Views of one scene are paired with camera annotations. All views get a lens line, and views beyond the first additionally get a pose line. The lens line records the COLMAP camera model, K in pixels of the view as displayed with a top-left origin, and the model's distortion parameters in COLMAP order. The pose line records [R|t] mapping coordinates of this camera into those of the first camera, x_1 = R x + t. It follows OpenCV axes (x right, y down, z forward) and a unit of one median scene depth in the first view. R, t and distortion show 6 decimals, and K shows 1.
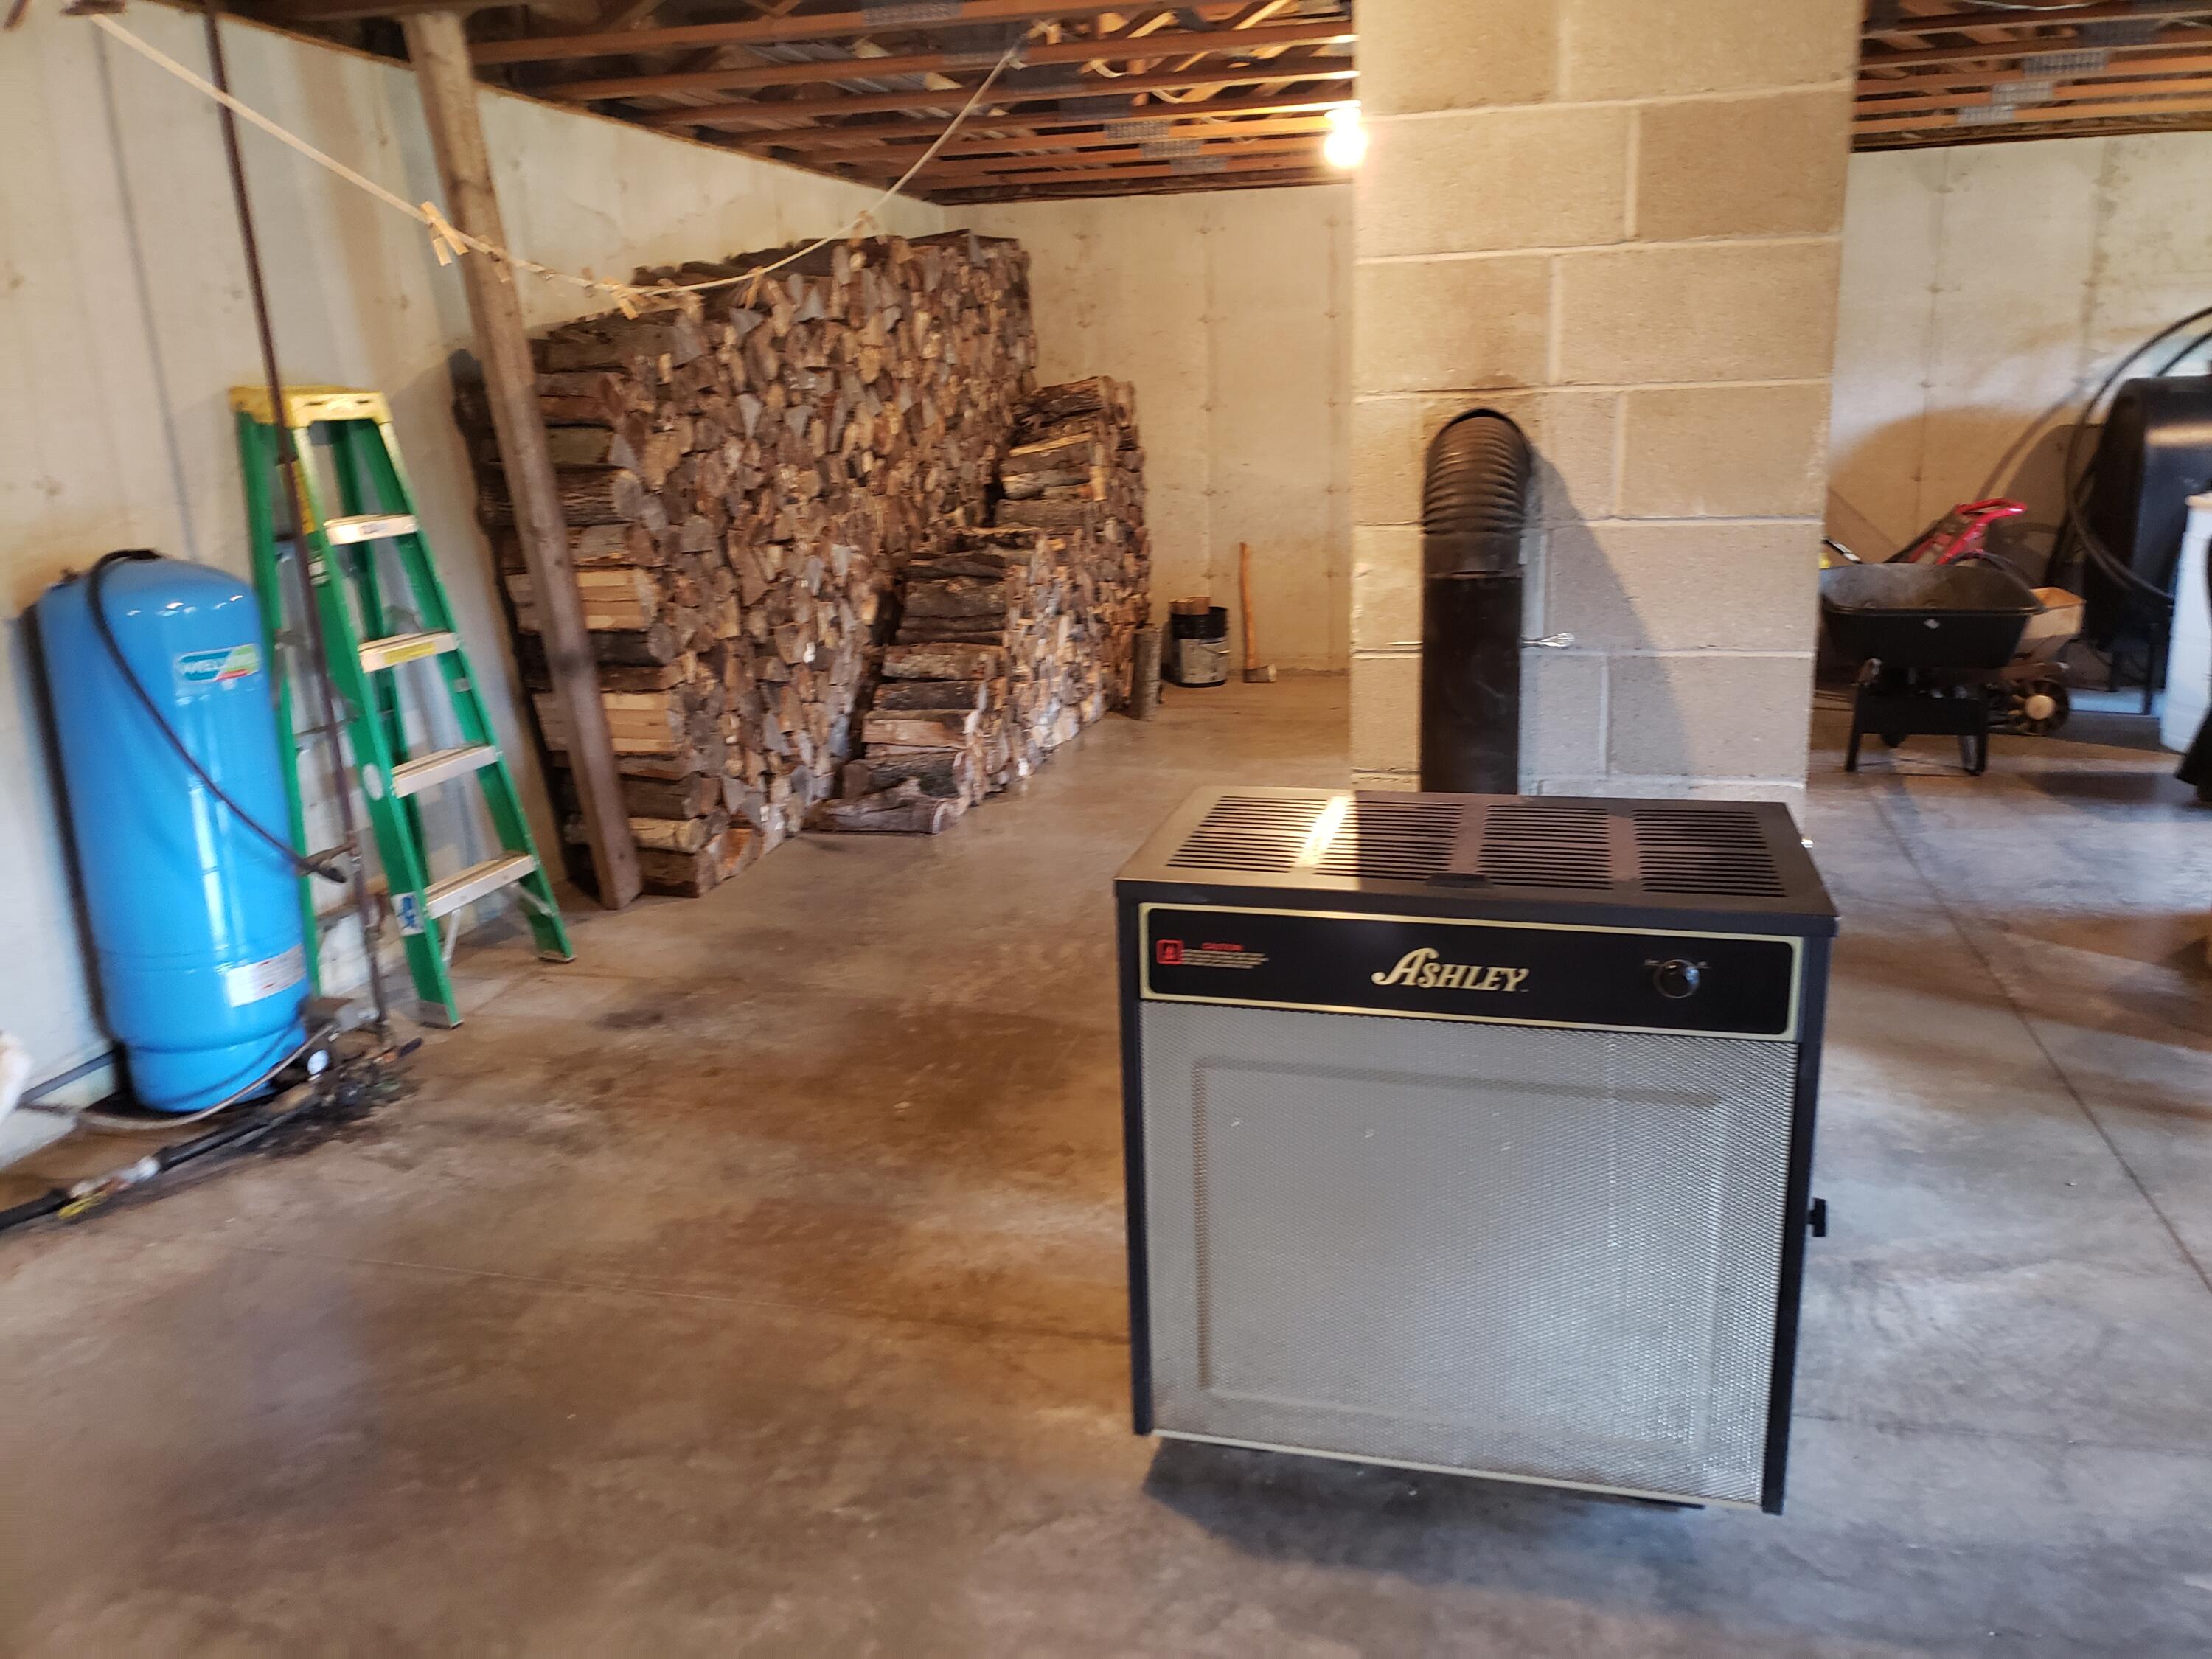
lens RADIAL K [[1697.0, 0, 1094.6], [0, 1697.0, 824.0], [0, 0, 1]] dist [0.008517, -0.001557]
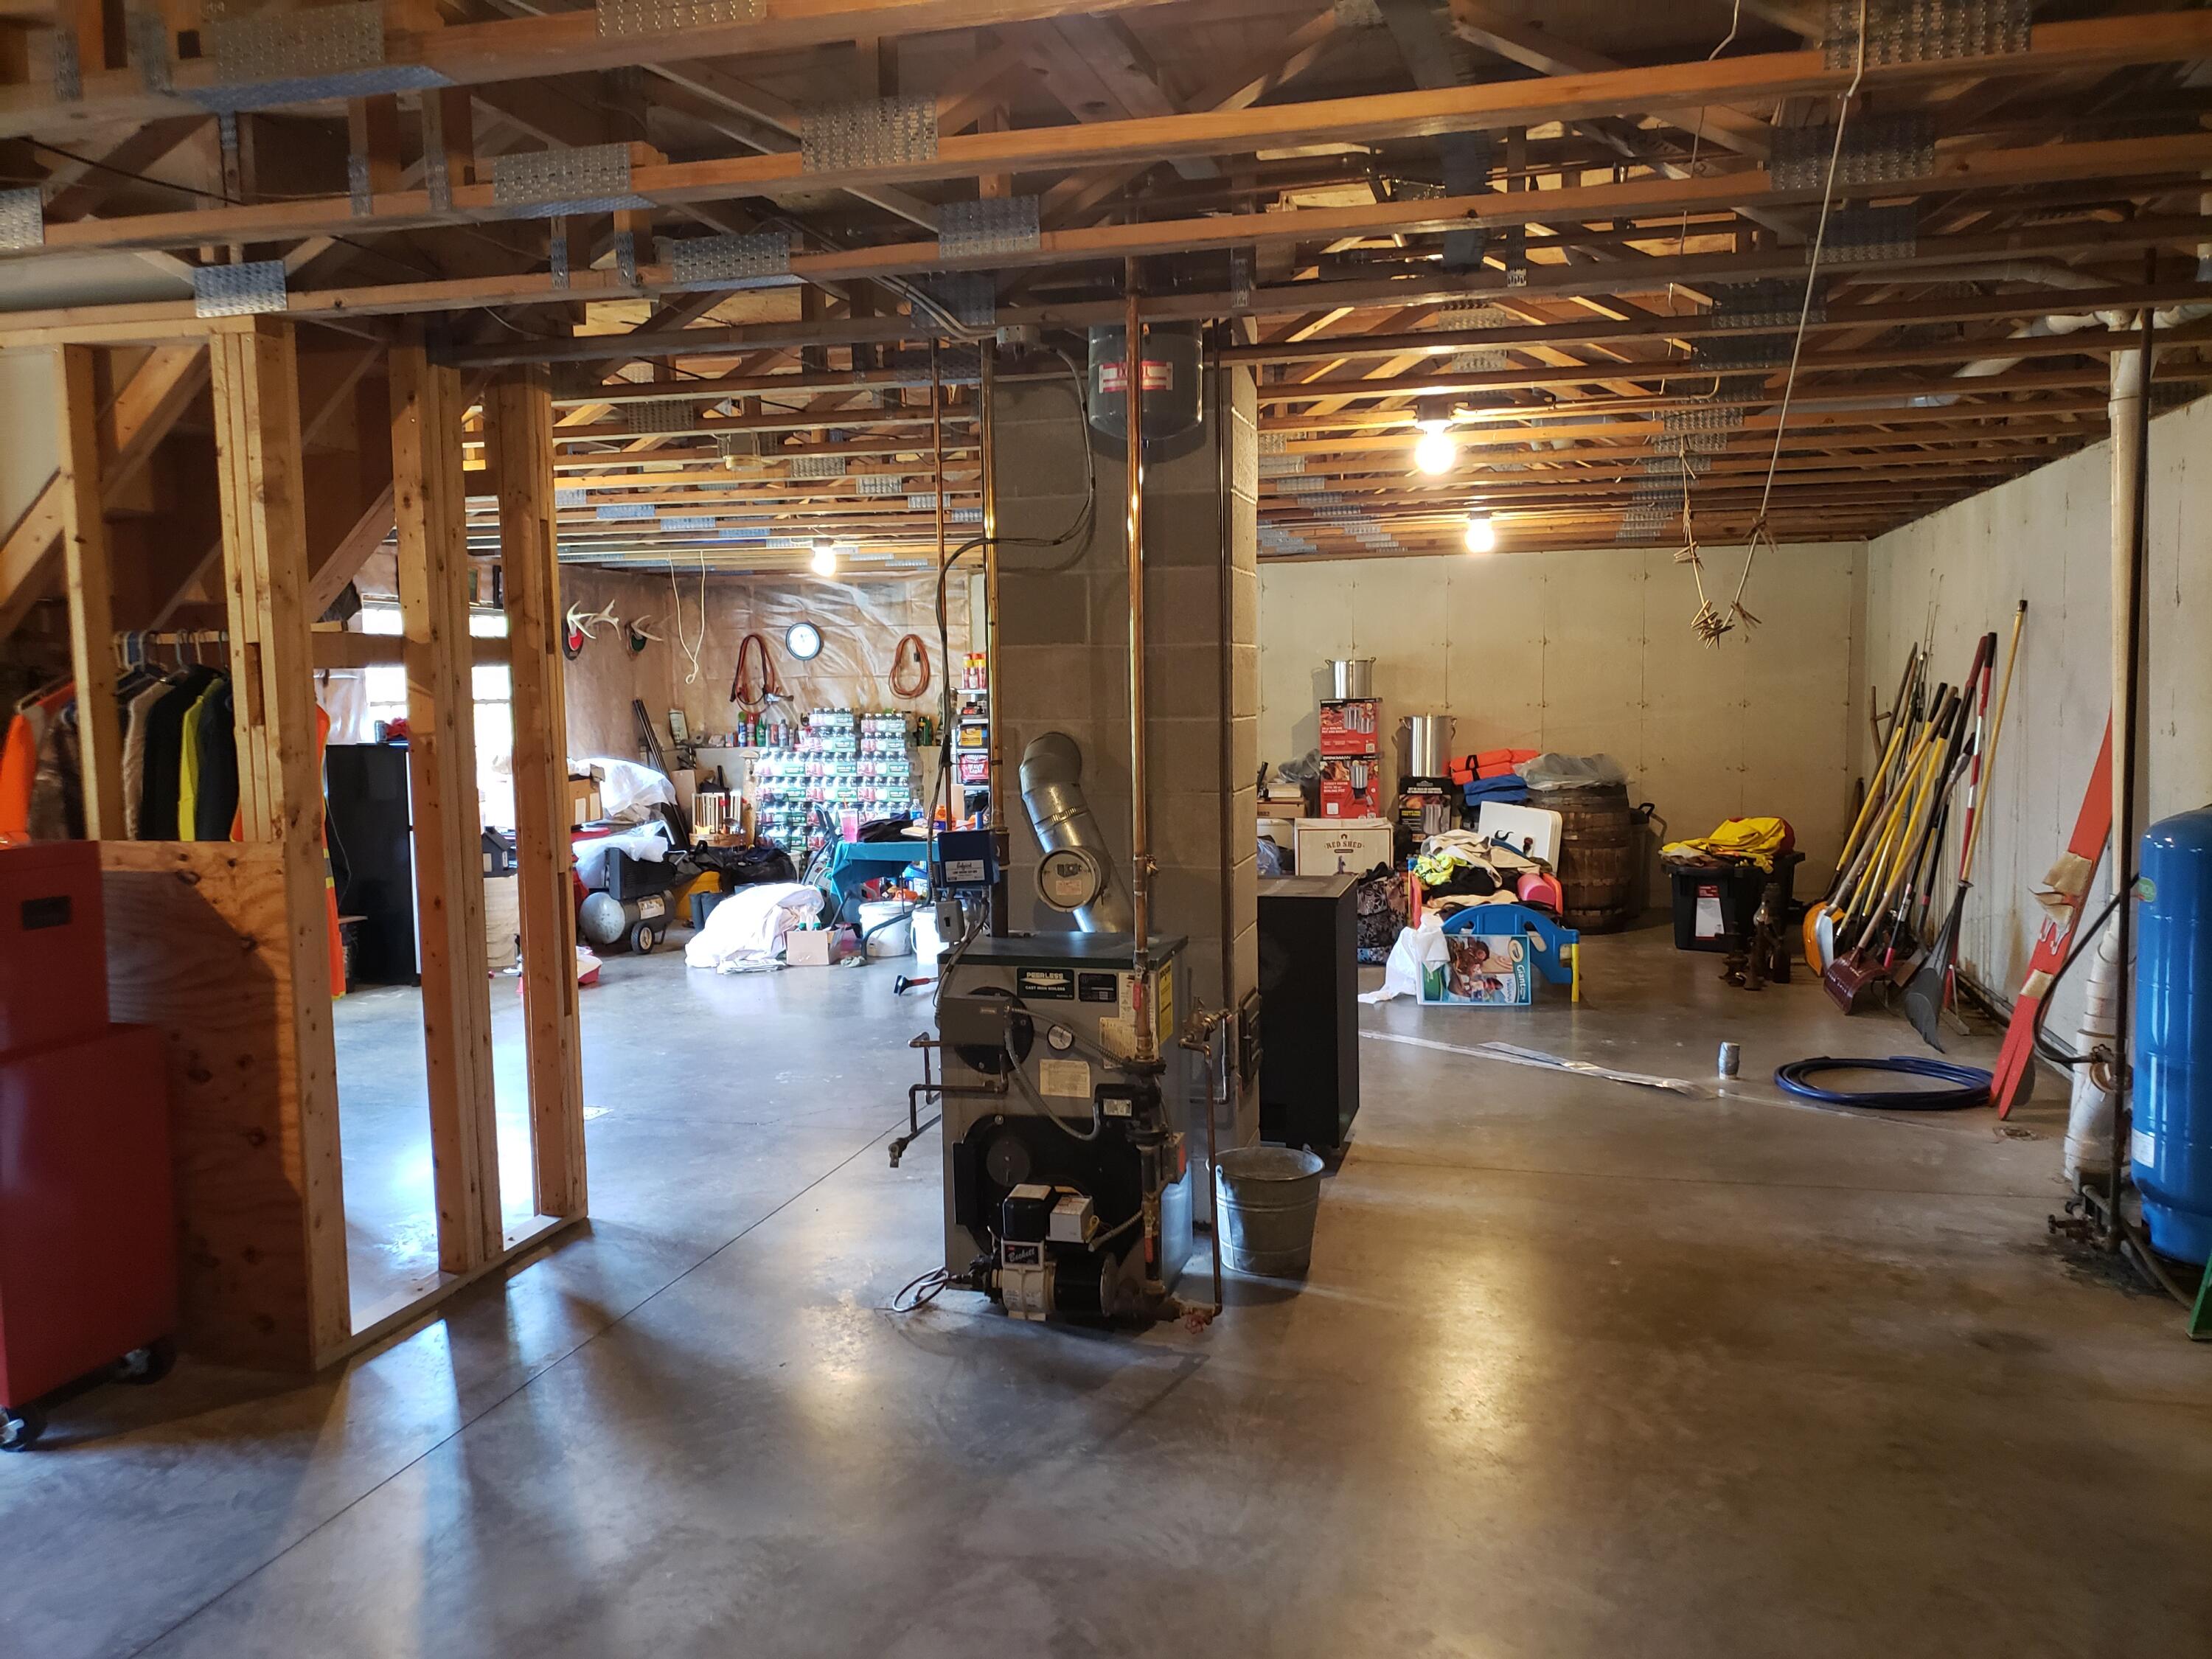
lens RADIAL K [[1697.0, 0, 1094.6], [0, 1697.0, 824.0], [0, 0, 1]] dist [0.008517, -0.001557]
pose [[-0.998881, 0.046695, 0.007564, 0.228480], [0.046574, 0.942847, 0.329956, -0.531737], [0.008275, 0.329939, -0.943966, 1.954137]]
